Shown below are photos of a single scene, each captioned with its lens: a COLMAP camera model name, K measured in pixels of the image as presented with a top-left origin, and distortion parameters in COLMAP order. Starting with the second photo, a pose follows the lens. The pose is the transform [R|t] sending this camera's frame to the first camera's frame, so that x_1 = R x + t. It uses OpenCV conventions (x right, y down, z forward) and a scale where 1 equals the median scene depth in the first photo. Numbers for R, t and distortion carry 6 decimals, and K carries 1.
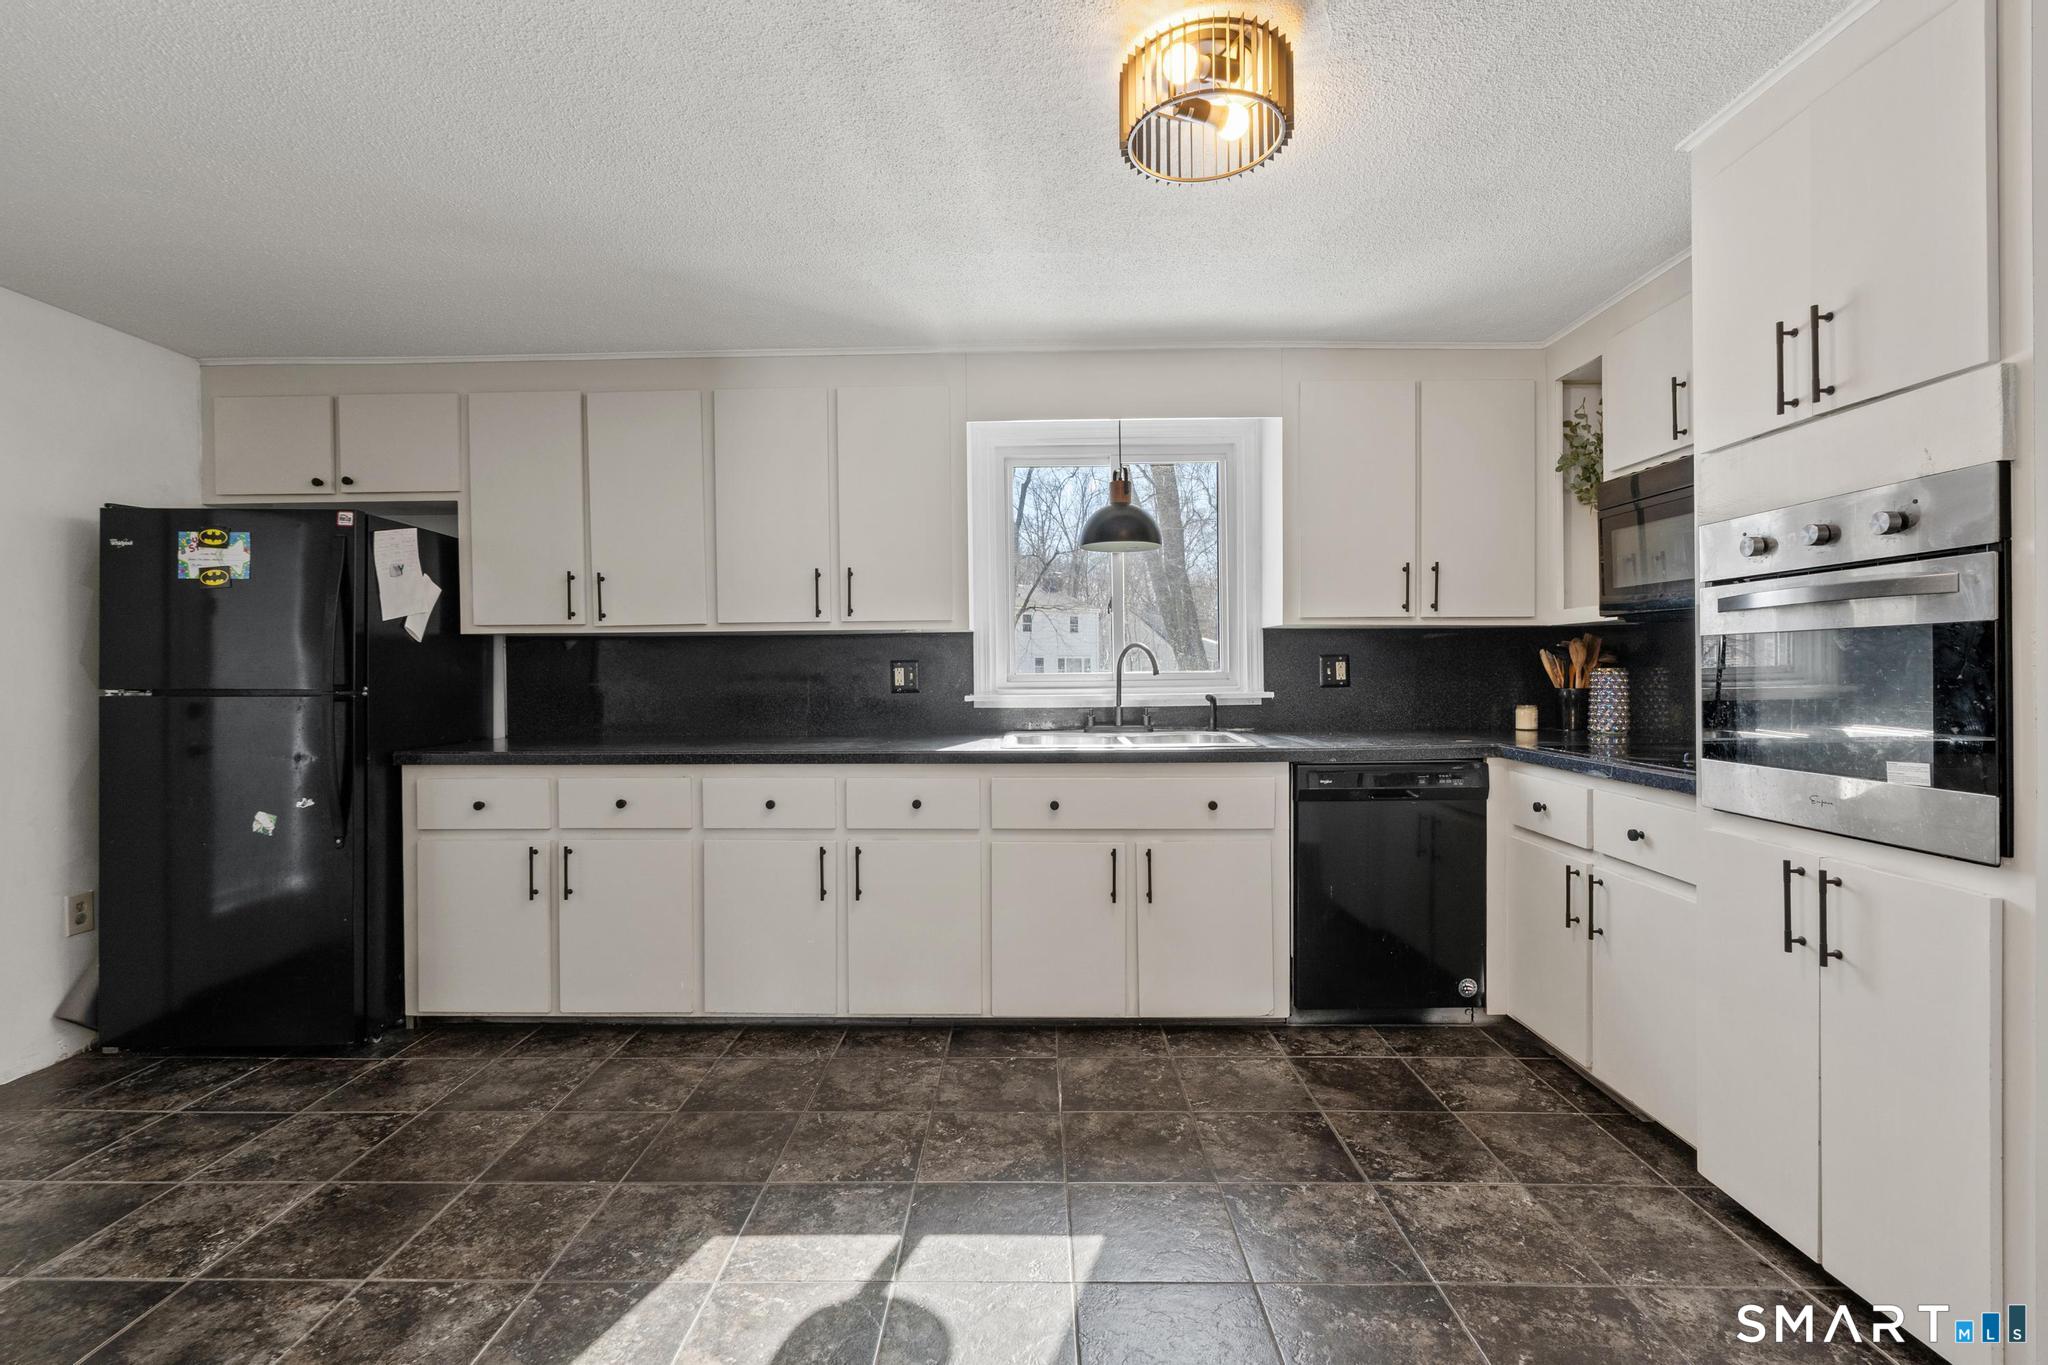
lens RADIAL K [[926.6, 0, 1013.6], [0, 926.6, 669.7], [0, 0, 1]] dist [-0.009879, 0.005399]
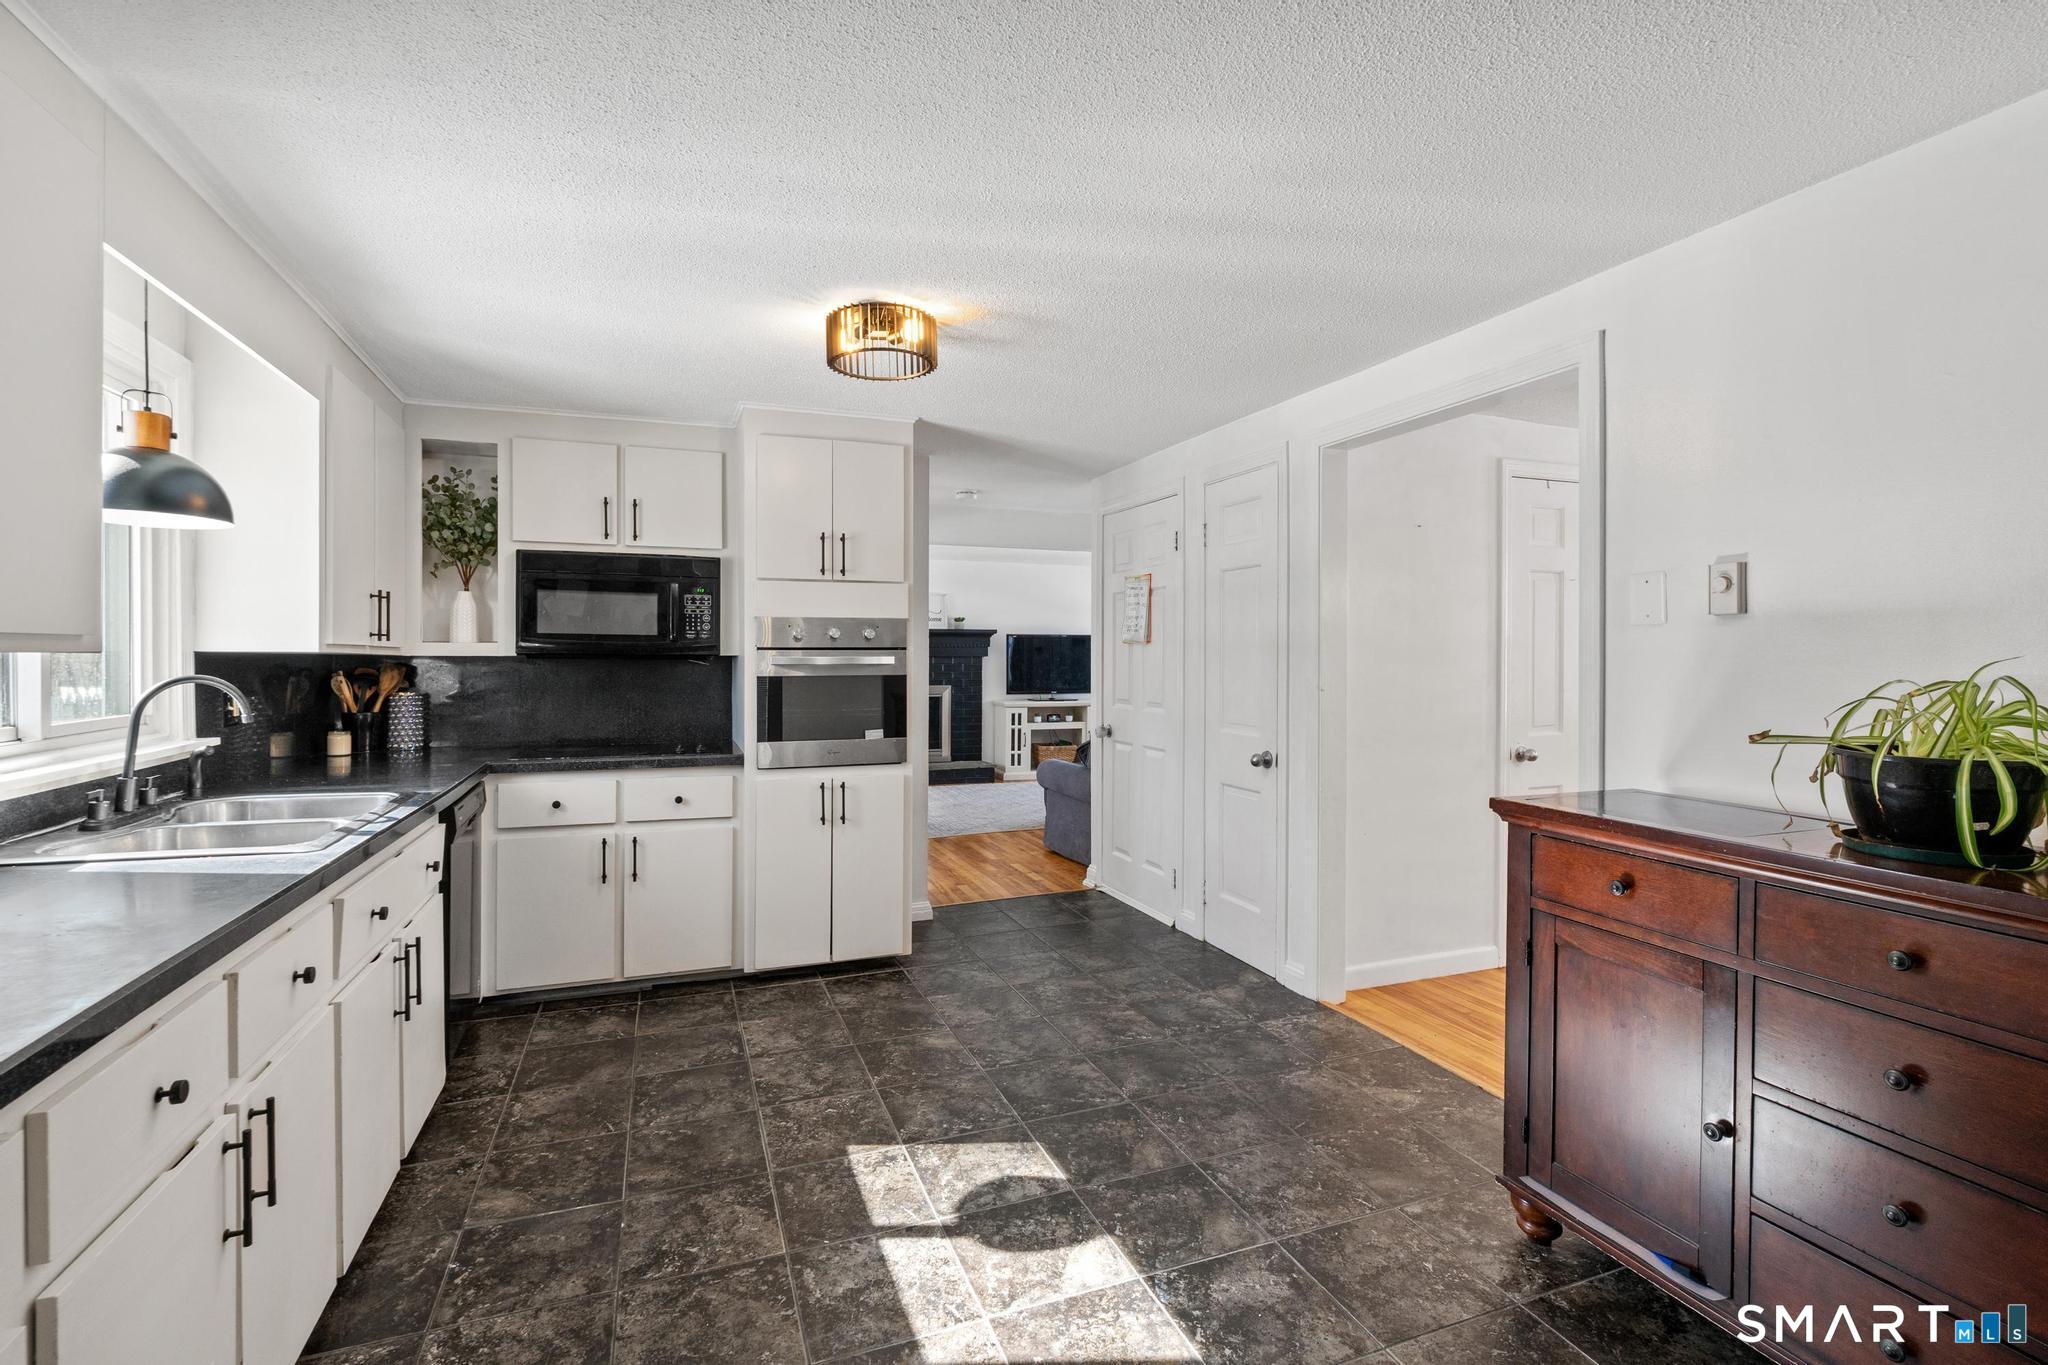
lens RADIAL K [[926.6, 0, 1013.6], [0, 926.6, 669.7], [0, 0, 1]] dist [-0.009879, 0.005399]
pose [[-0.372395, -0.006222, 0.928054, -0.809872], [0.001131, 0.999974, 0.007158, -0.043422], [-0.928074, 0.003715, -0.372378, 0.851155]]
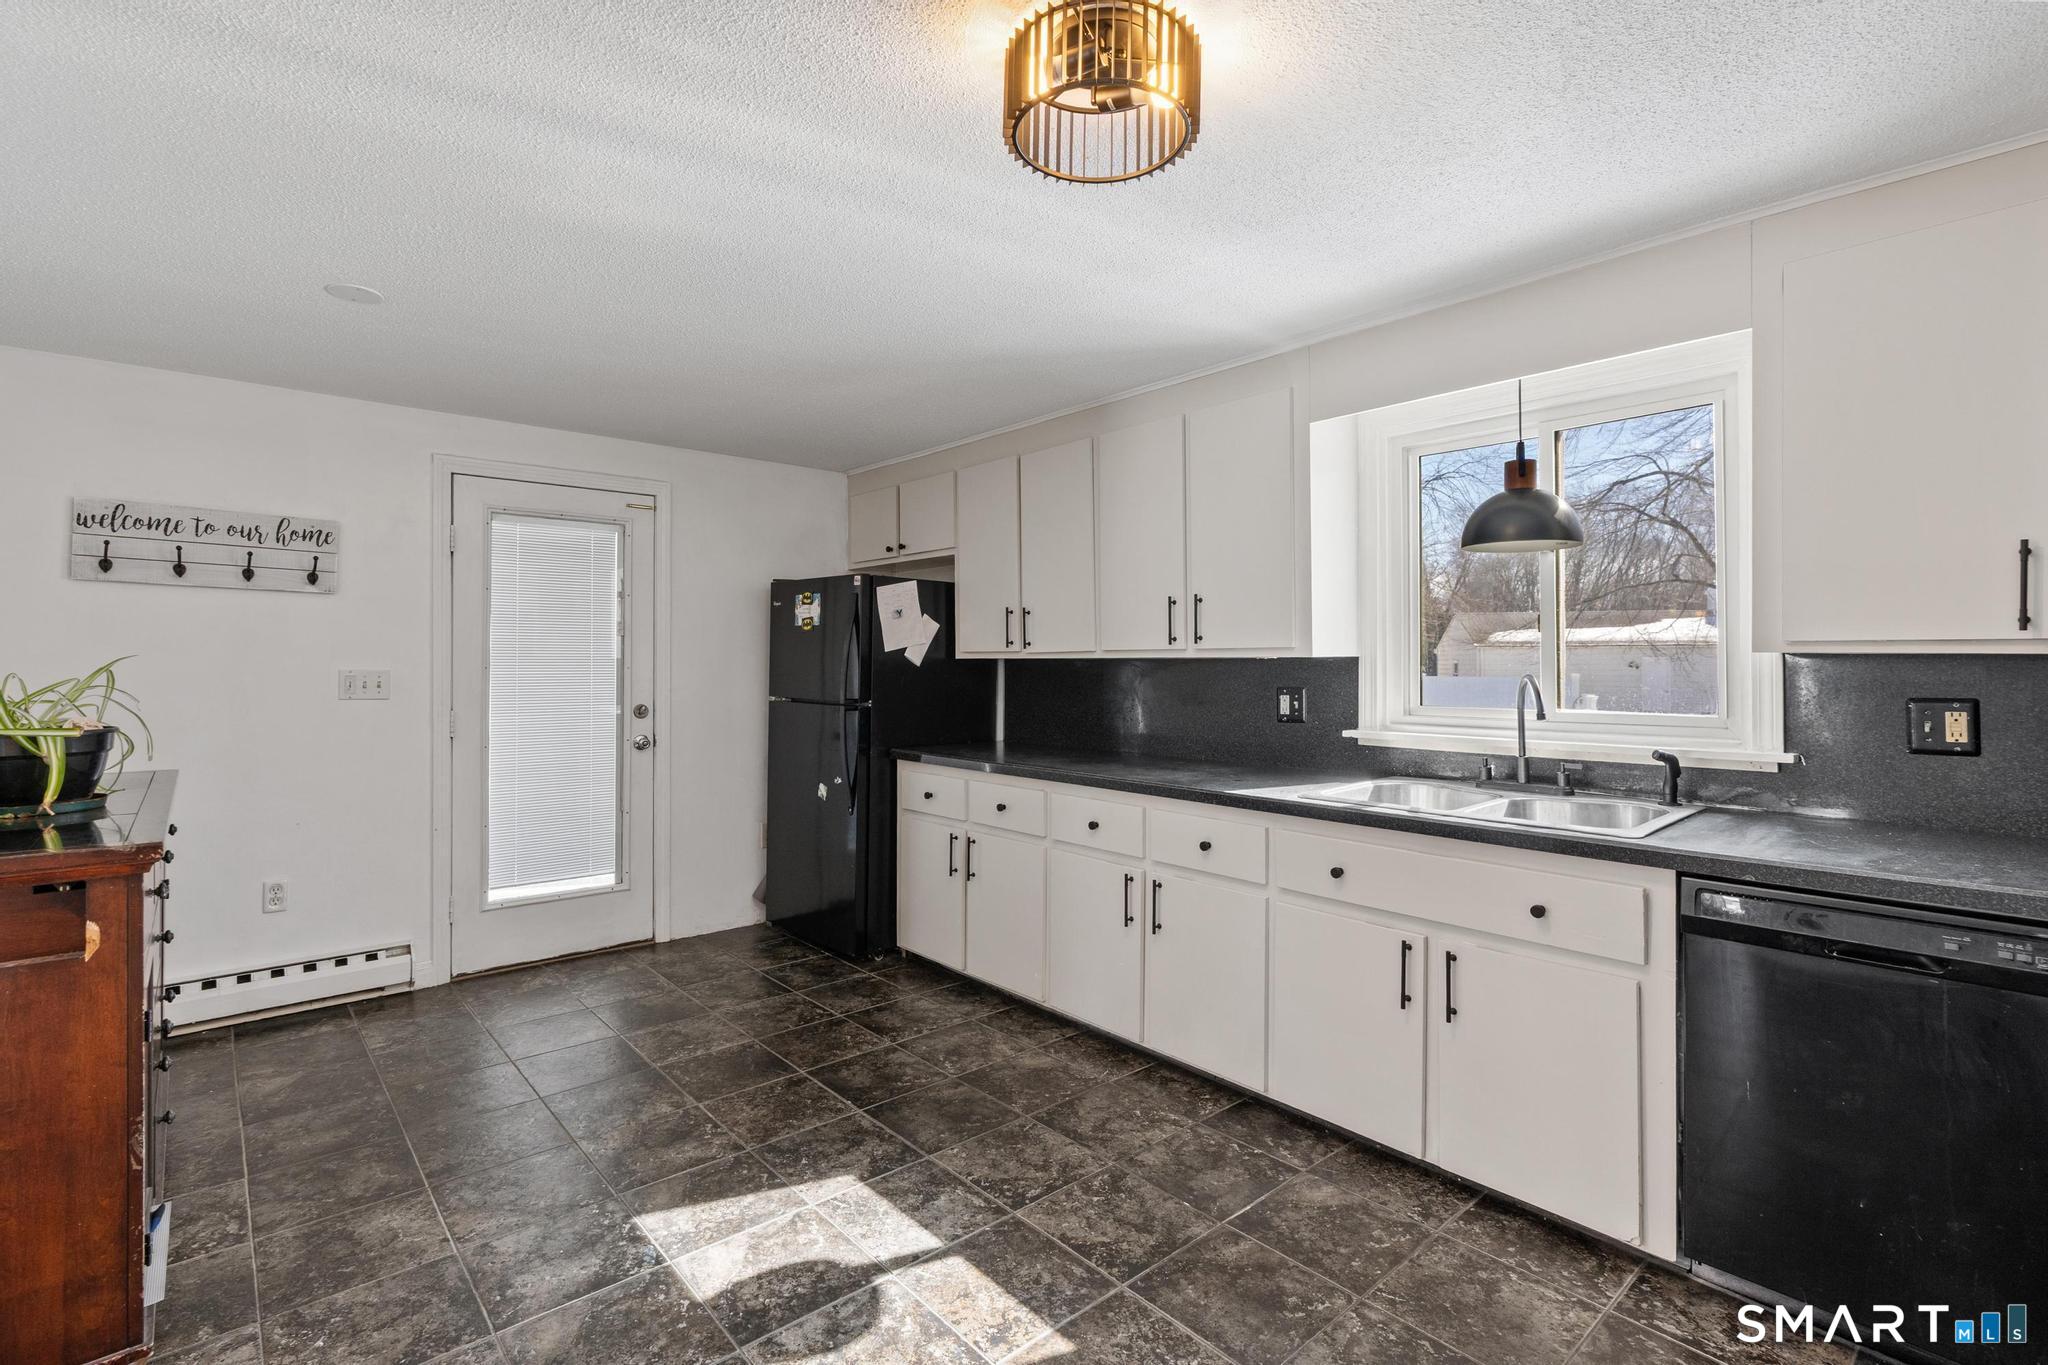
lens RADIAL K [[947.7, 0, 1006.0], [0, 947.7, 651.1], [0, 0, 1]] dist [-0.001582, 0.000607]
pose [[0.665435, -0.000413, -0.746456, 0.507333], [-0.006451, 0.999959, -0.006303, -0.048967], [0.746428, 0.009010, 0.665405, 0.212685]]
